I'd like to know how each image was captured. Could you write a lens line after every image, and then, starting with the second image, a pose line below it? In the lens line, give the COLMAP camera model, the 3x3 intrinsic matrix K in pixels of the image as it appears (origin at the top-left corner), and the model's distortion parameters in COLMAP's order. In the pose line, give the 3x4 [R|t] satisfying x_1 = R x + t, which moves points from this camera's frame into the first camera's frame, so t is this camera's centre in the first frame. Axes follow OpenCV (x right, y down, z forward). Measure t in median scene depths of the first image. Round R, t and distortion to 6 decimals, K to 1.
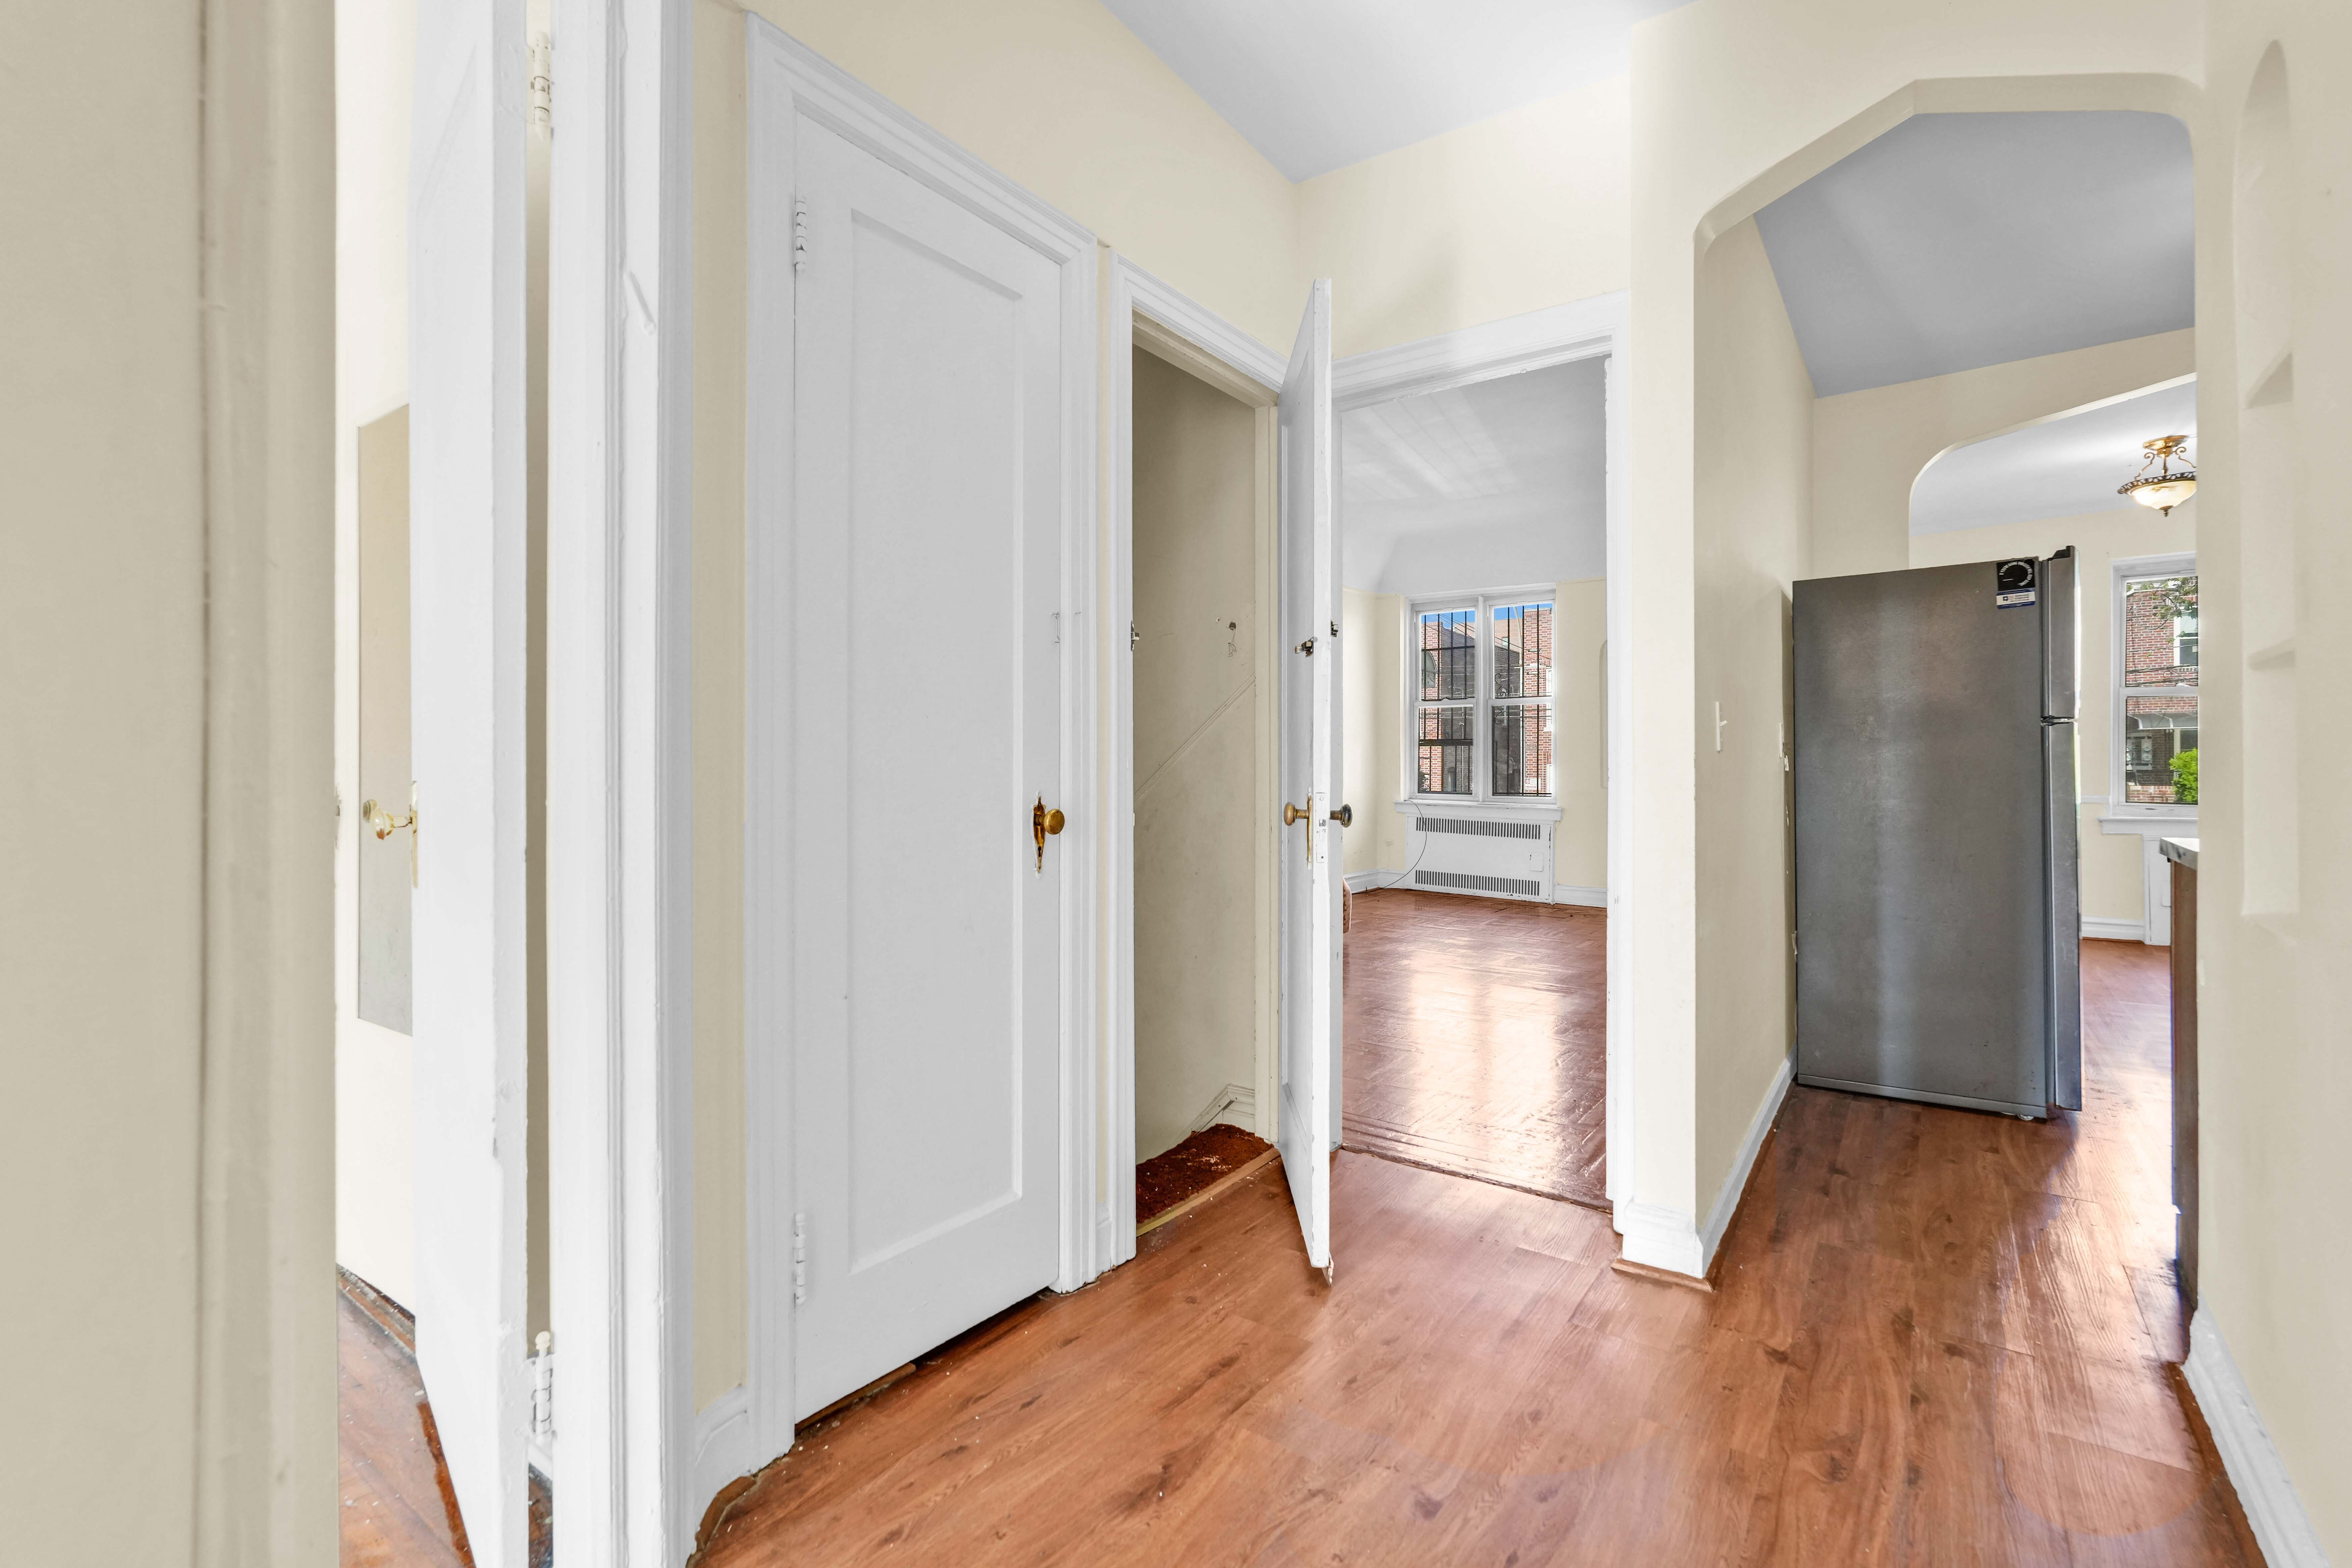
lens RADIAL K [[1050.4, 0, 1190.4], [0, 1050.4, 779.7], [0, 0, 1]] dist [0.001624, 0.001358]
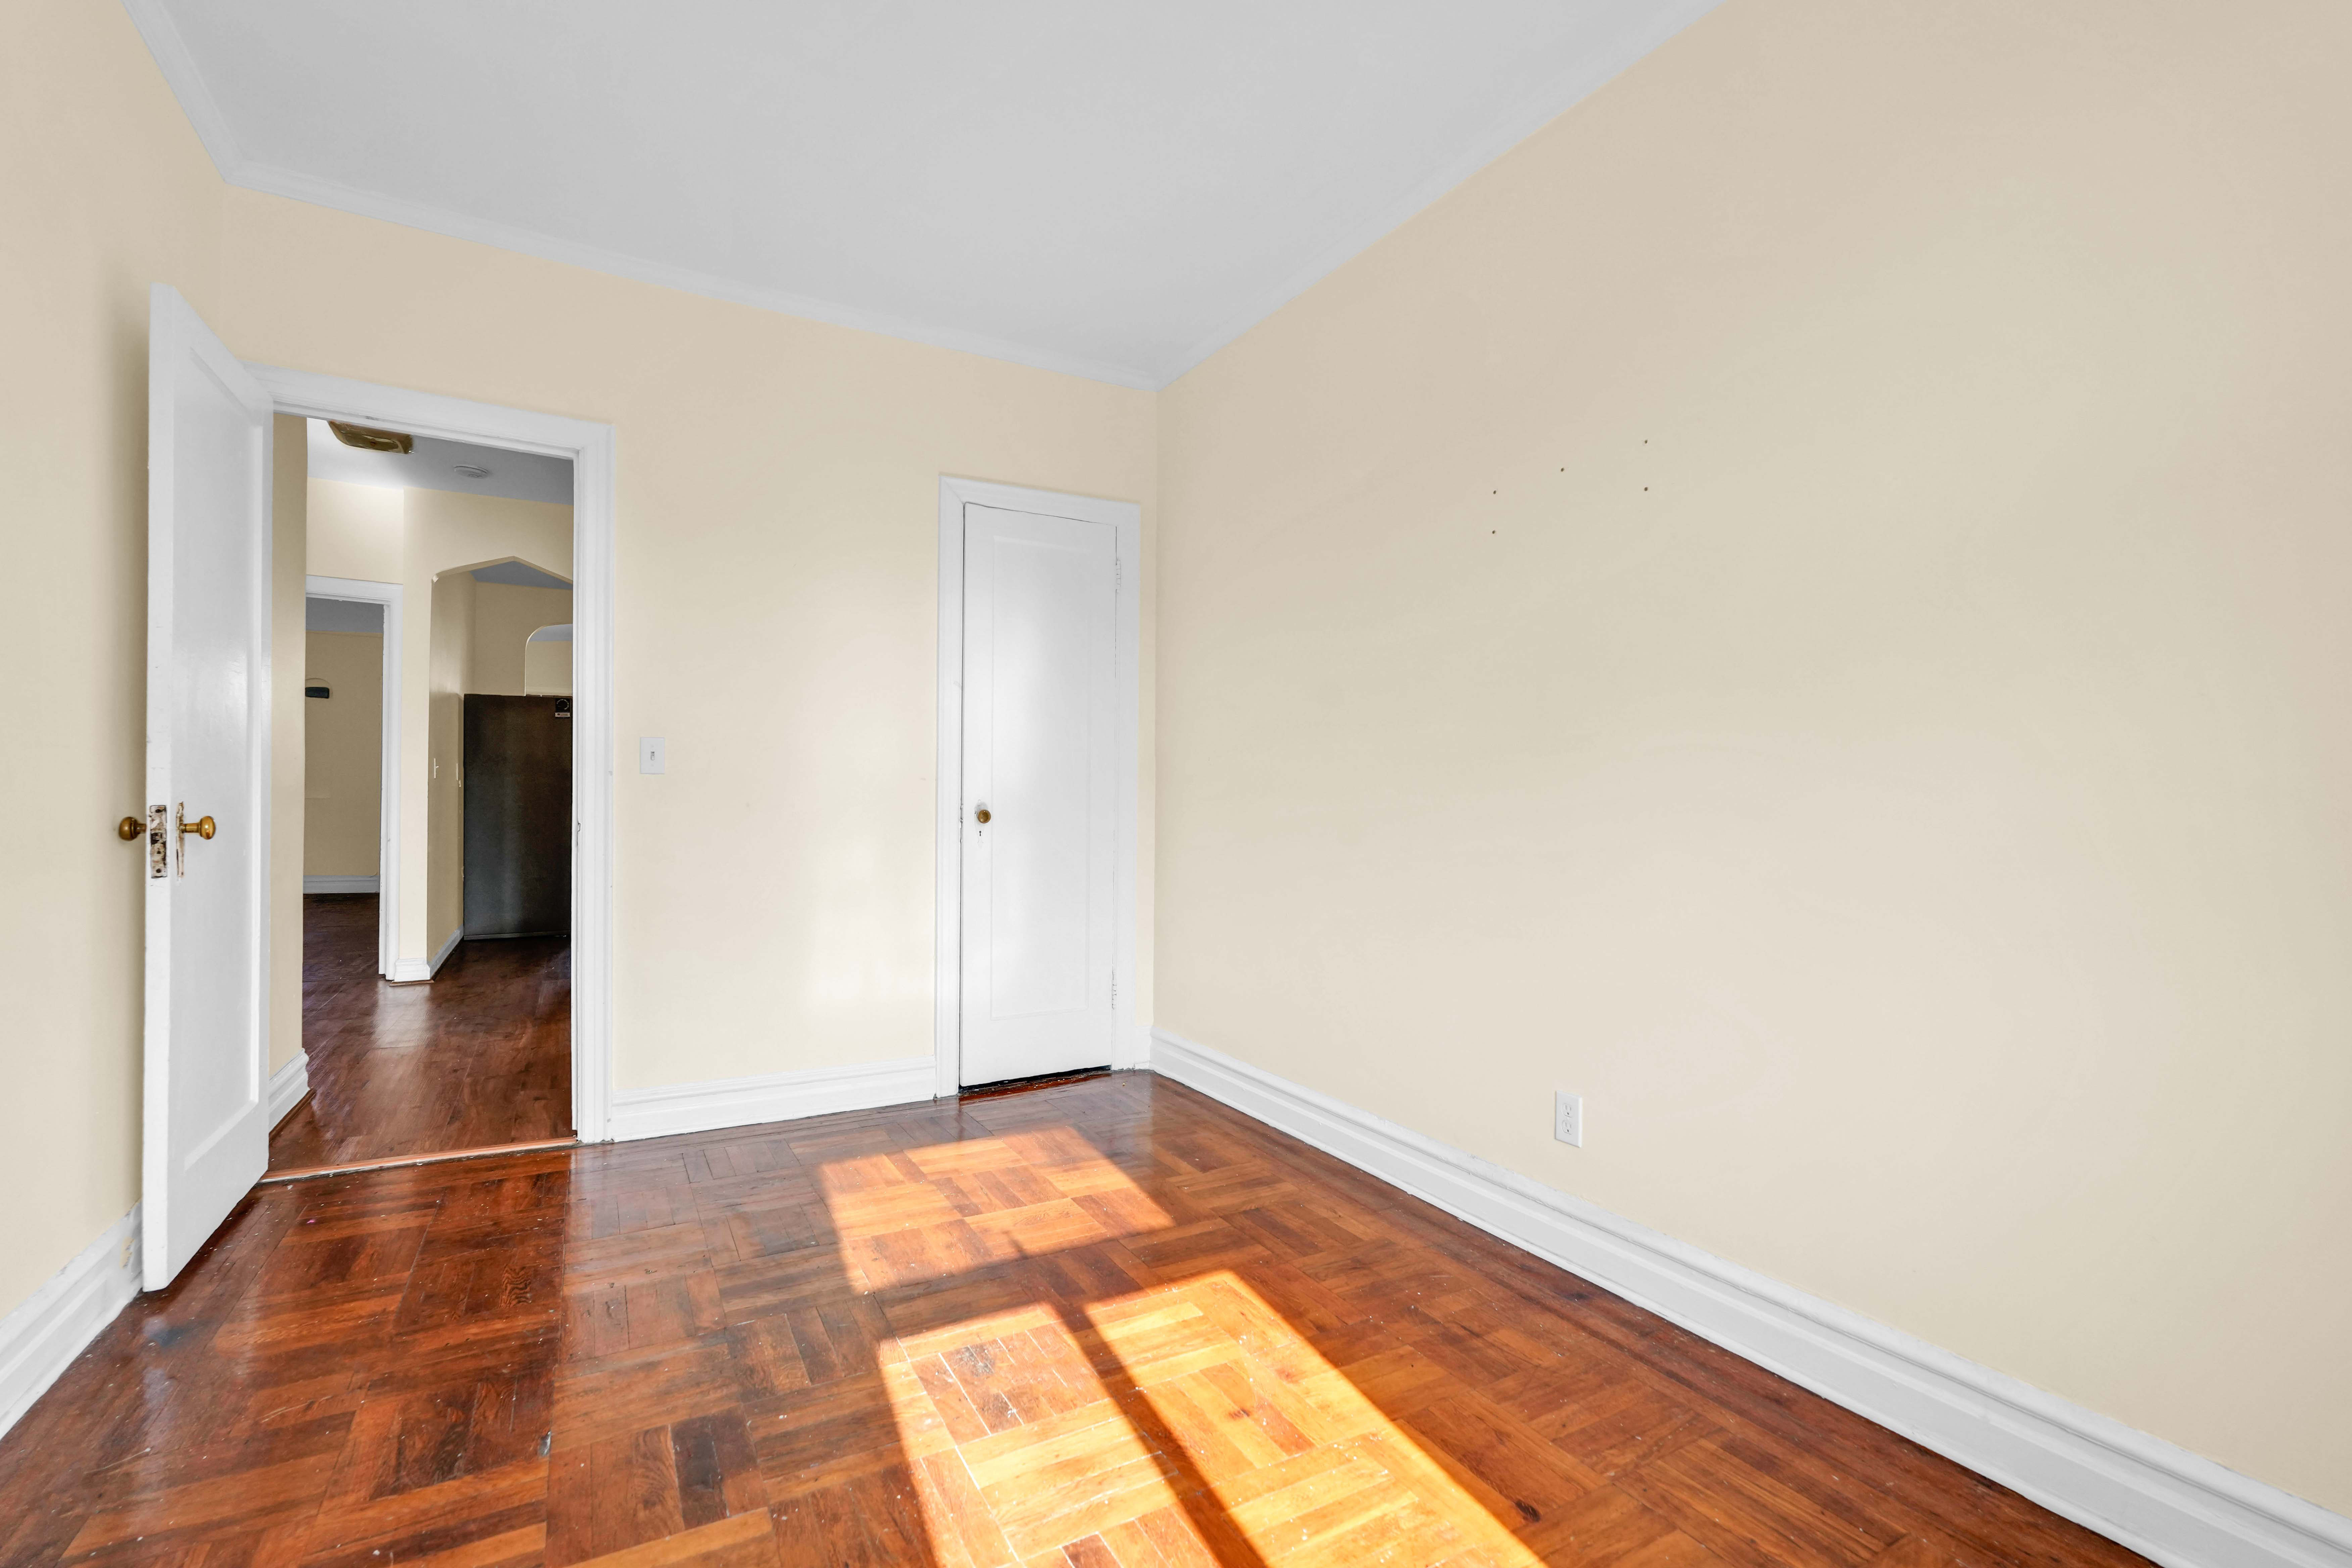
lens RADIAL K [[1050.4, 0, 1190.4], [0, 1050.4, 779.7], [0, 0, 1]] dist [0.001624, 0.001358]
pose [[0.416142, 0.020735, 0.909063, -0.758526], [-0.000913, 0.999749, -0.022386, 0.020433], [-0.909299, 0.008486, 0.416057, -1.233674]]
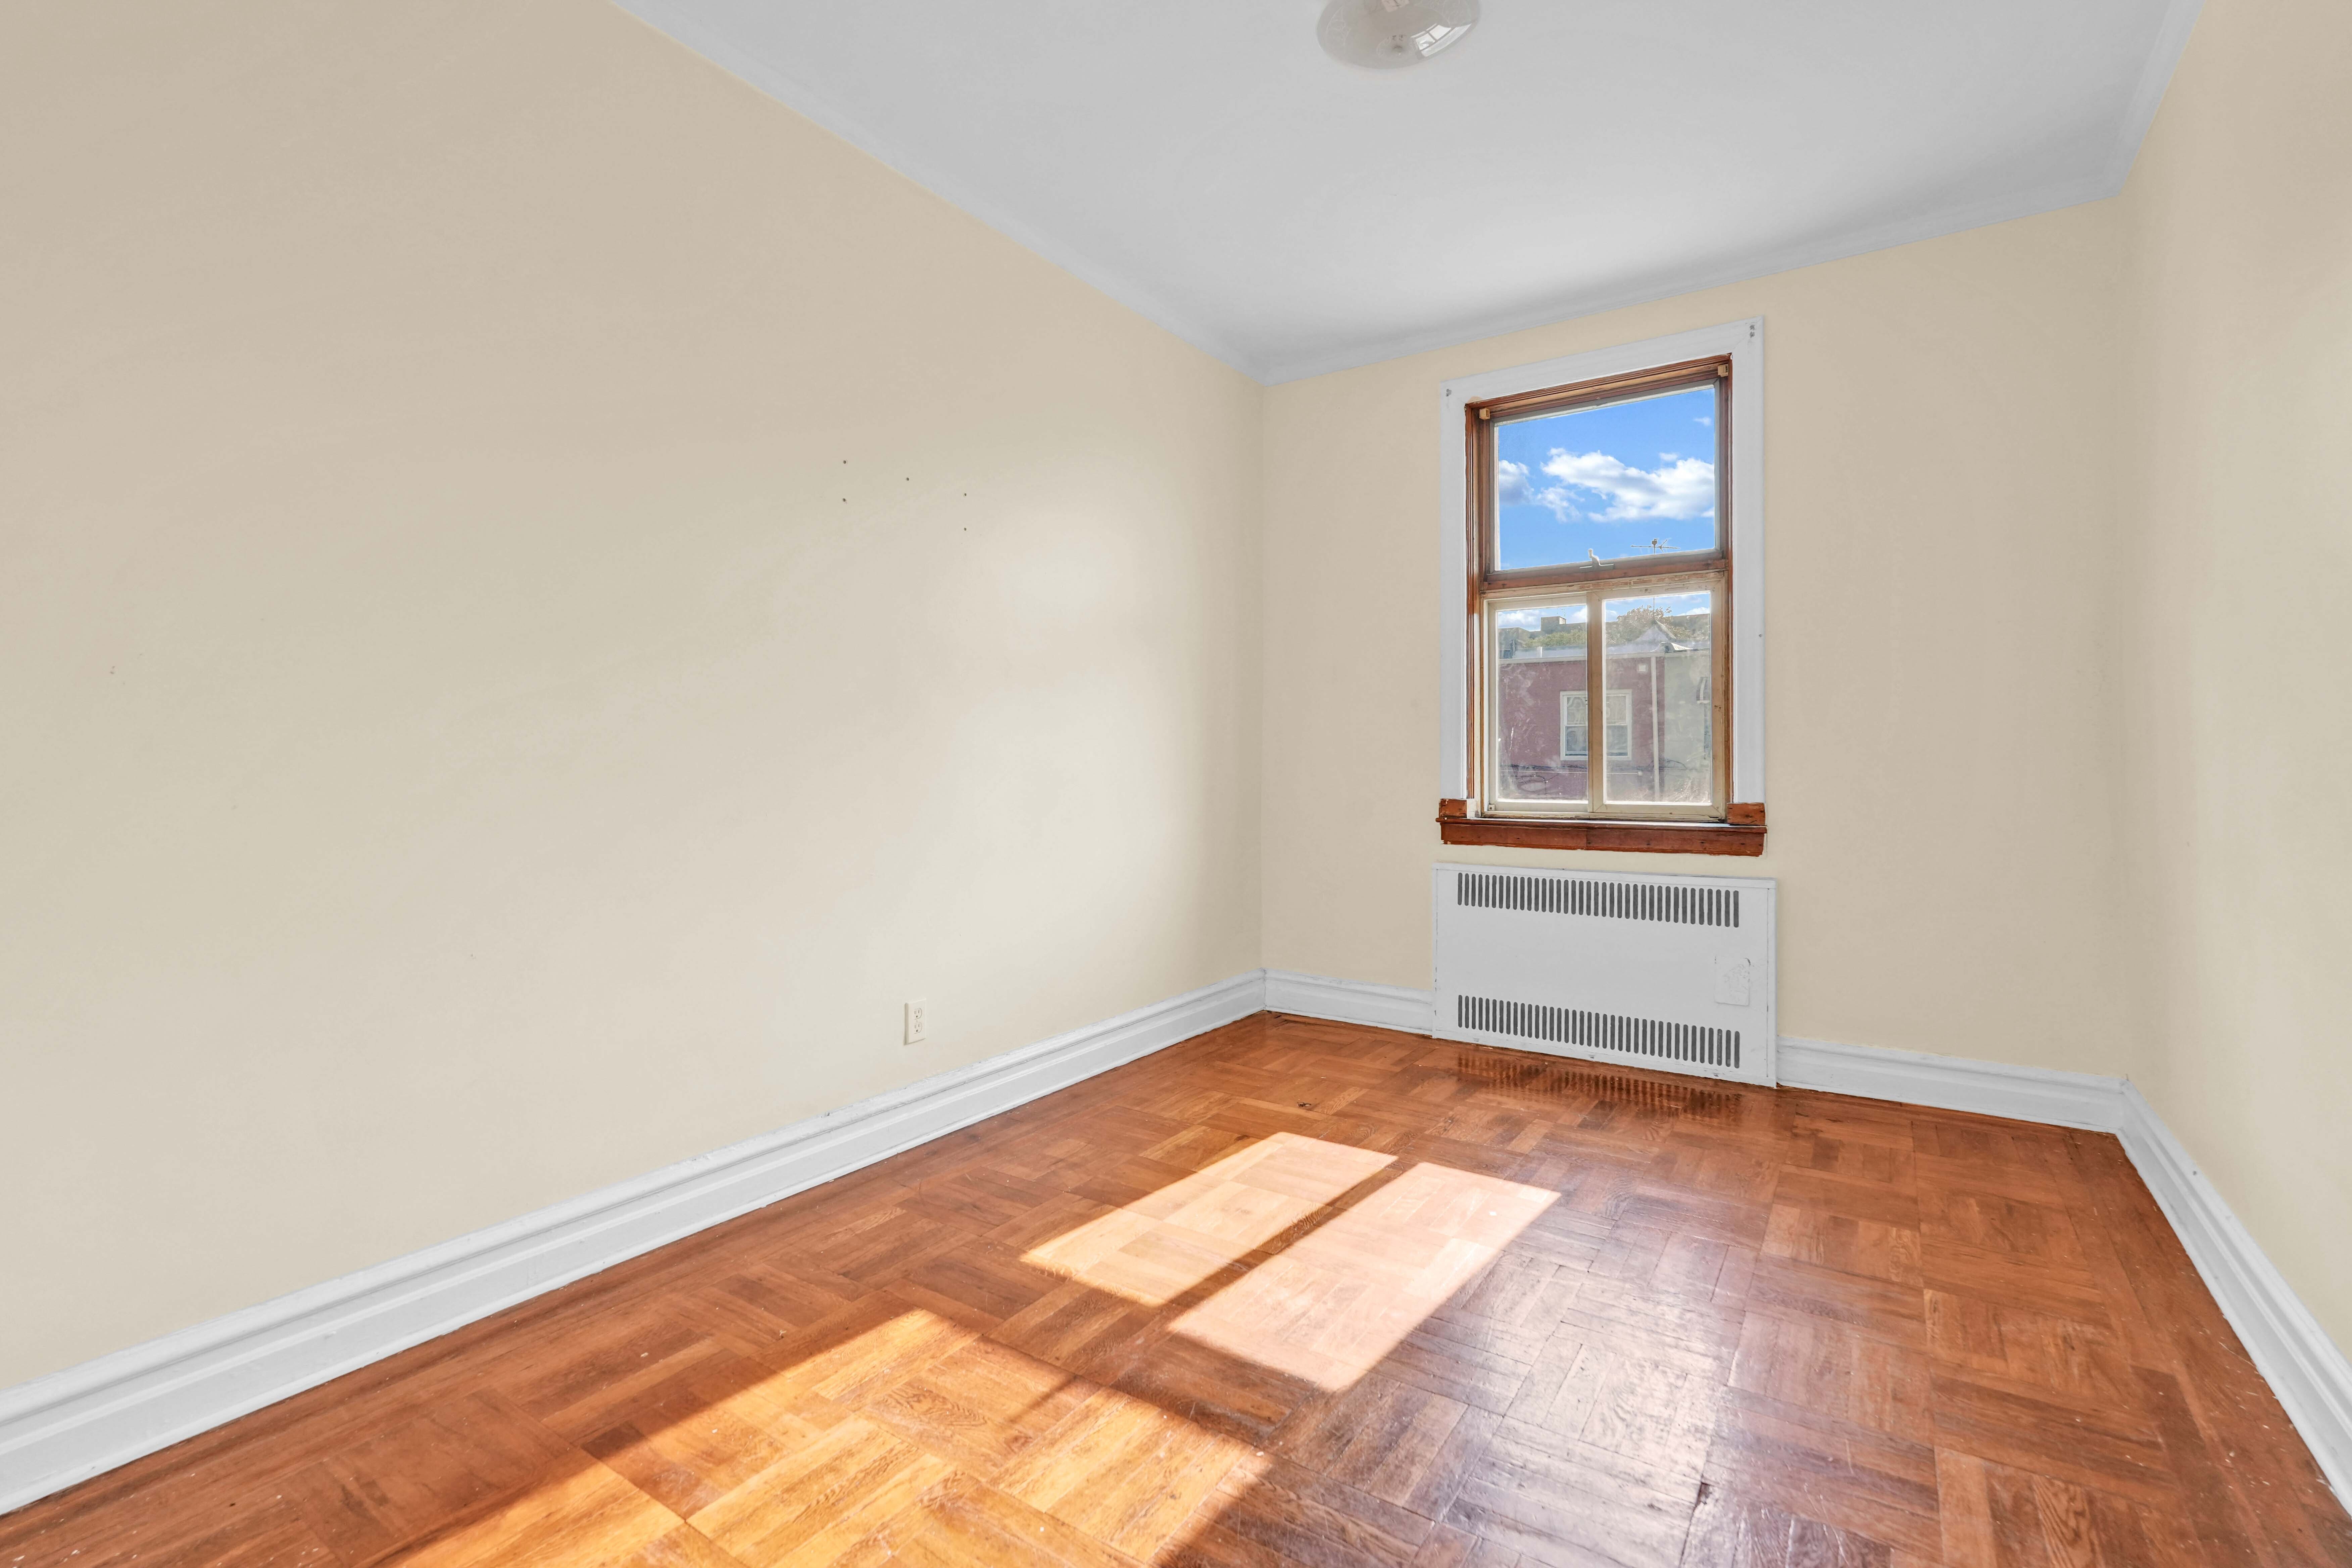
lens RADIAL K [[1050.4, 0, 1190.4], [0, 1050.4, 779.7], [0, 0, 1]] dist [0.001624, 0.001358]
pose [[-0.999036, 0.003711, -0.043732, 1.708644], [0.002829, 0.999791, 0.020224, 0.030298], [0.043798, 0.020081, -0.998839, 2.714594]]
